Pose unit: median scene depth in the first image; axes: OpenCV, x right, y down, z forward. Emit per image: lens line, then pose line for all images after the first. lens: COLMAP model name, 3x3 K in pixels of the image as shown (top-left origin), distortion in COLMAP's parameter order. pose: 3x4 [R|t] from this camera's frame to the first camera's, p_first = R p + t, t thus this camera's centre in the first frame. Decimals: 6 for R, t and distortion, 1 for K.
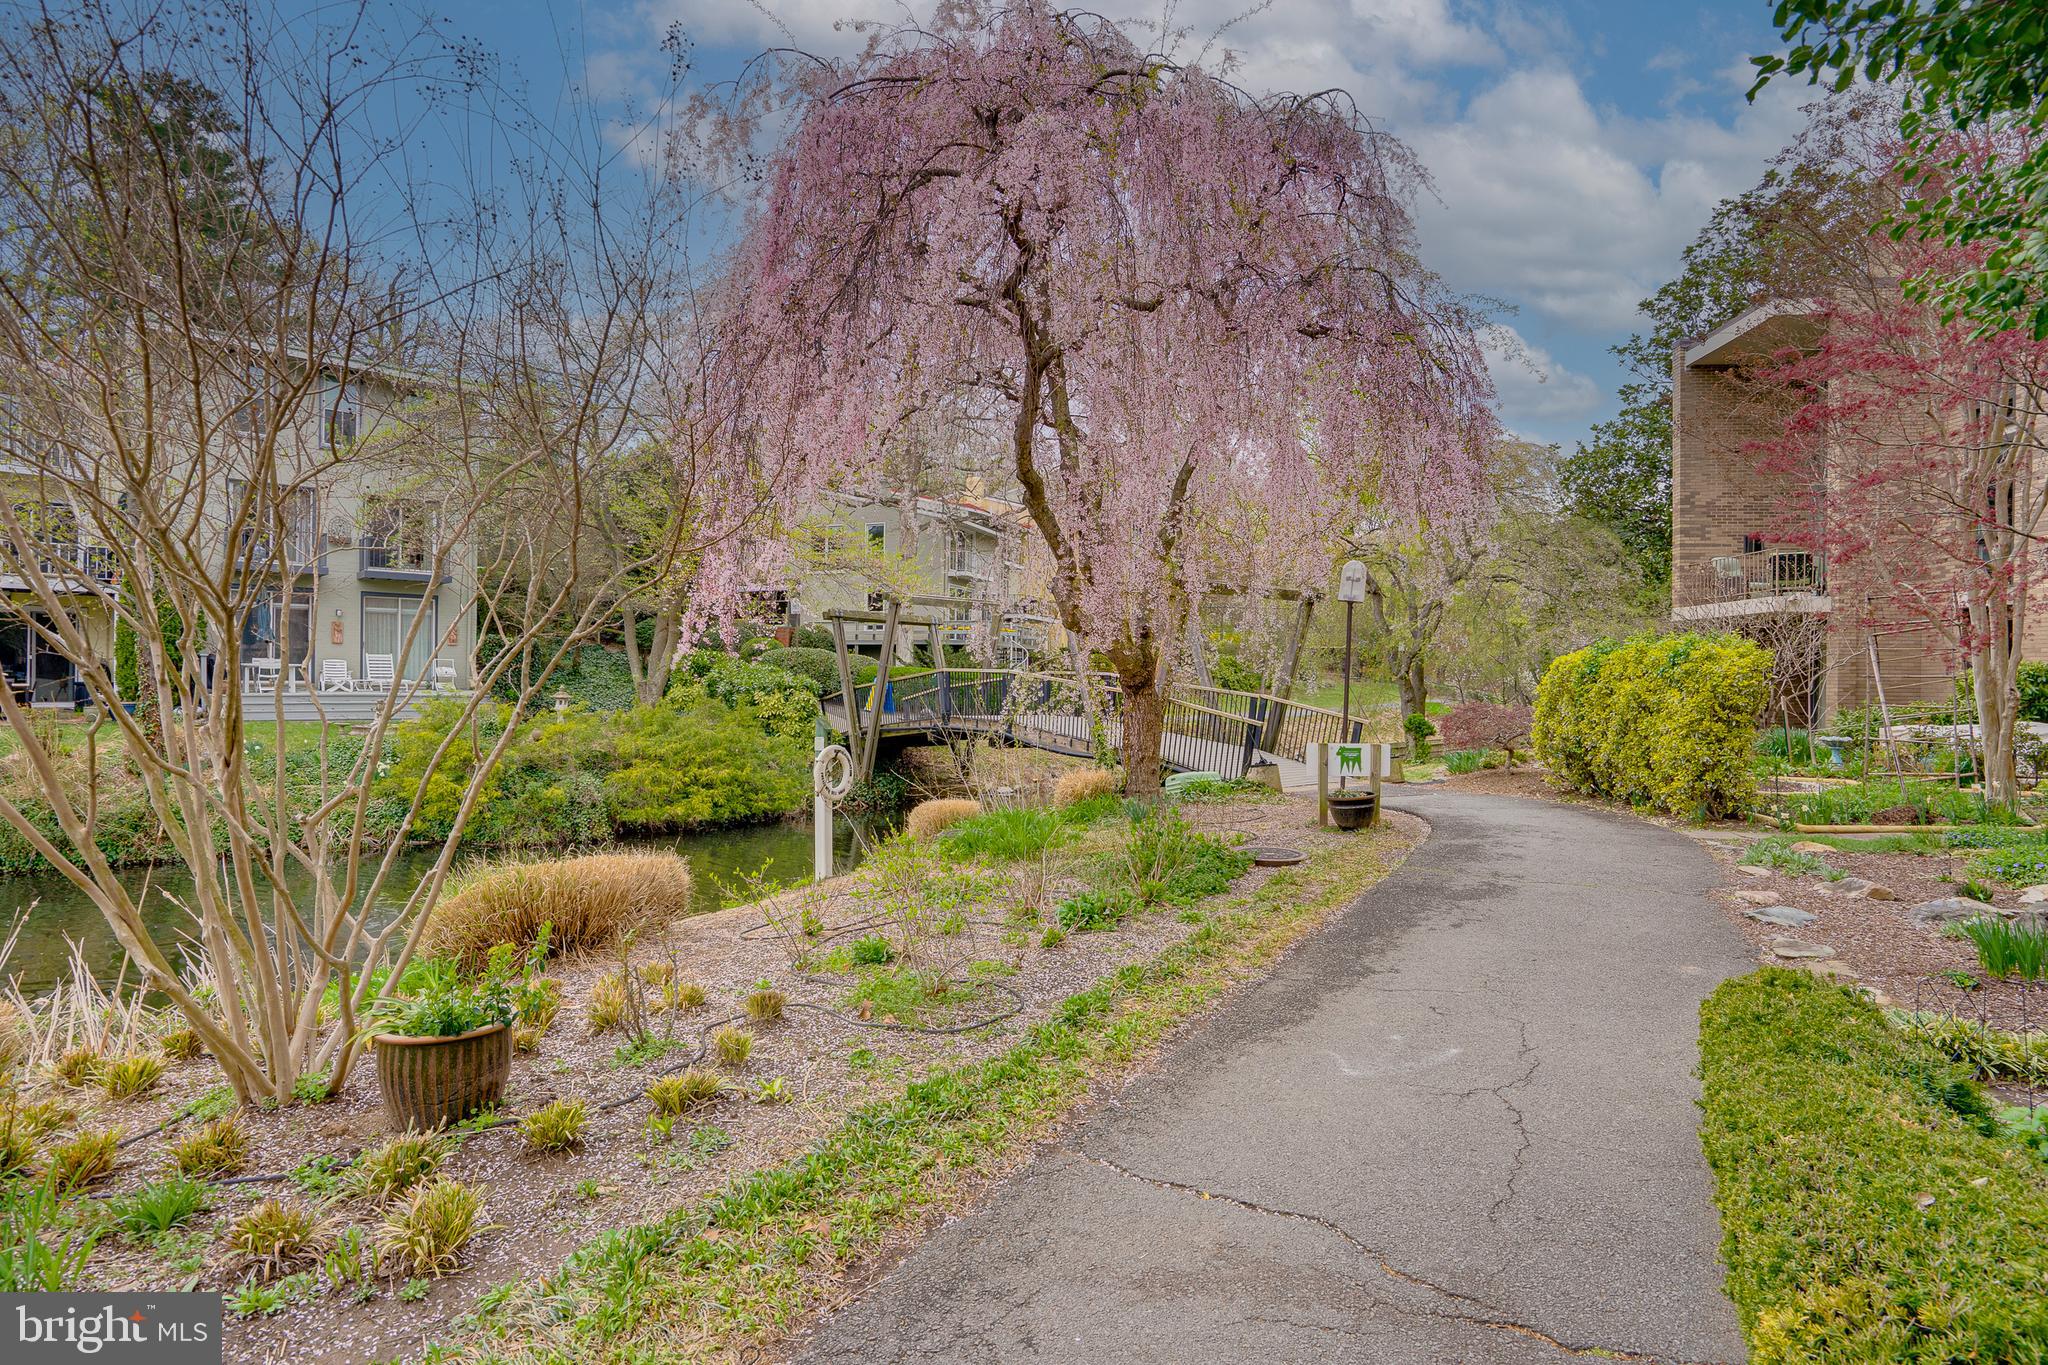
lens RADIAL K [[1105.3, 0, 1026.0], [0, 1105.3, 680.4], [0, 0, 1]] dist [-0.042358, 0.028618]
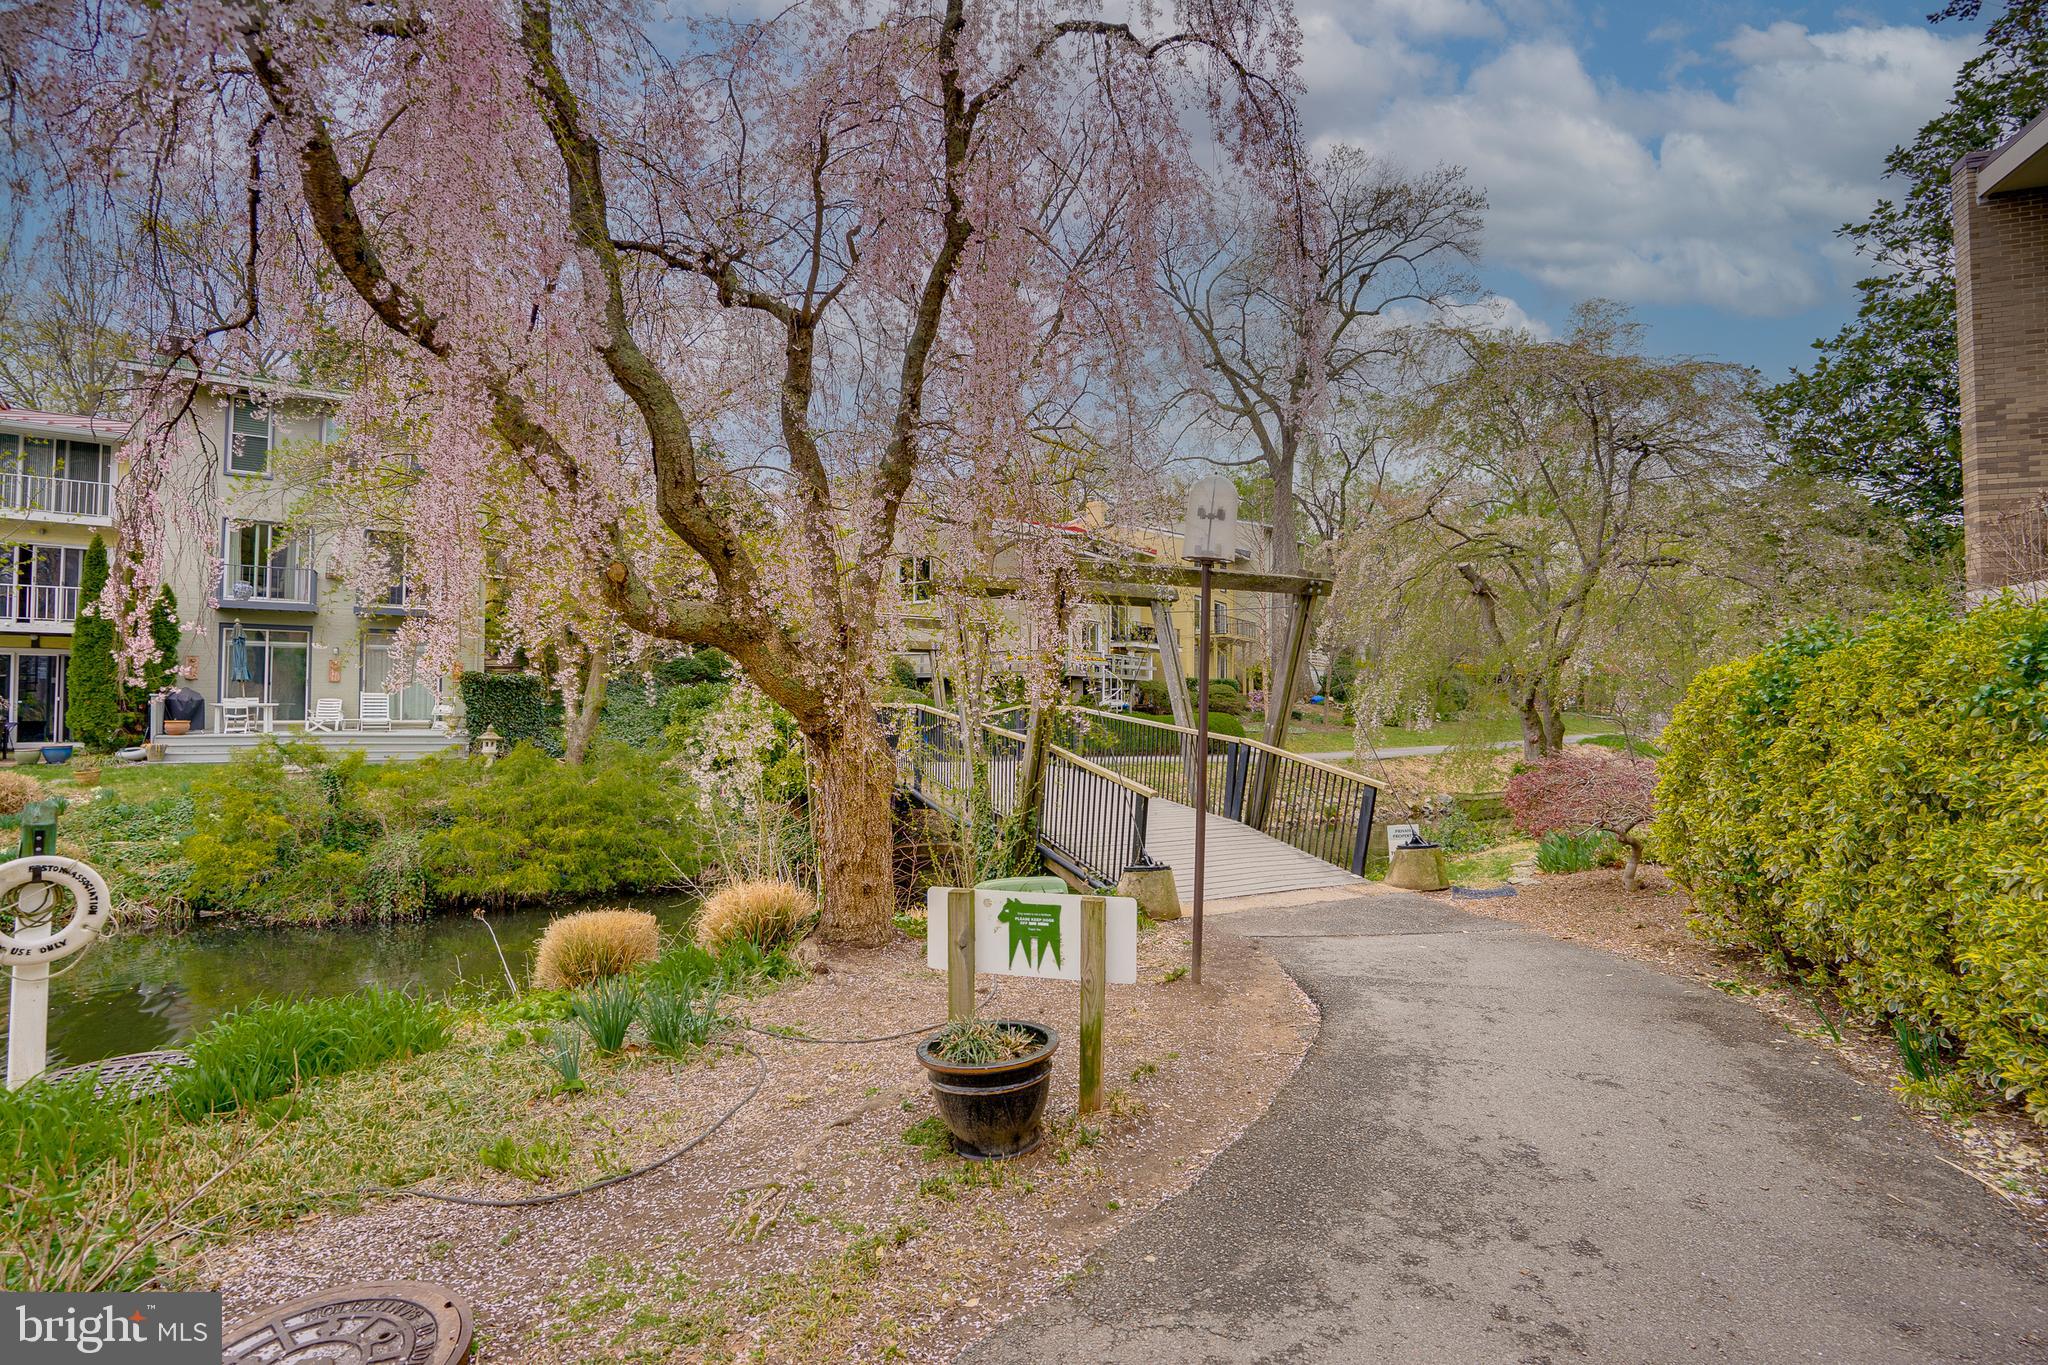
lens RADIAL K [[967.9, 0, 1024.8], [0, 967.9, 678.4], [0, 0, 1]] dist [-0.034098, 0.012062]
pose [[0.971576, -0.016131, -0.236178, 0.215511], [0.008365, 0.999392, -0.033847, -0.003885], [0.236581, 0.030909, 0.971120, 0.384420]]
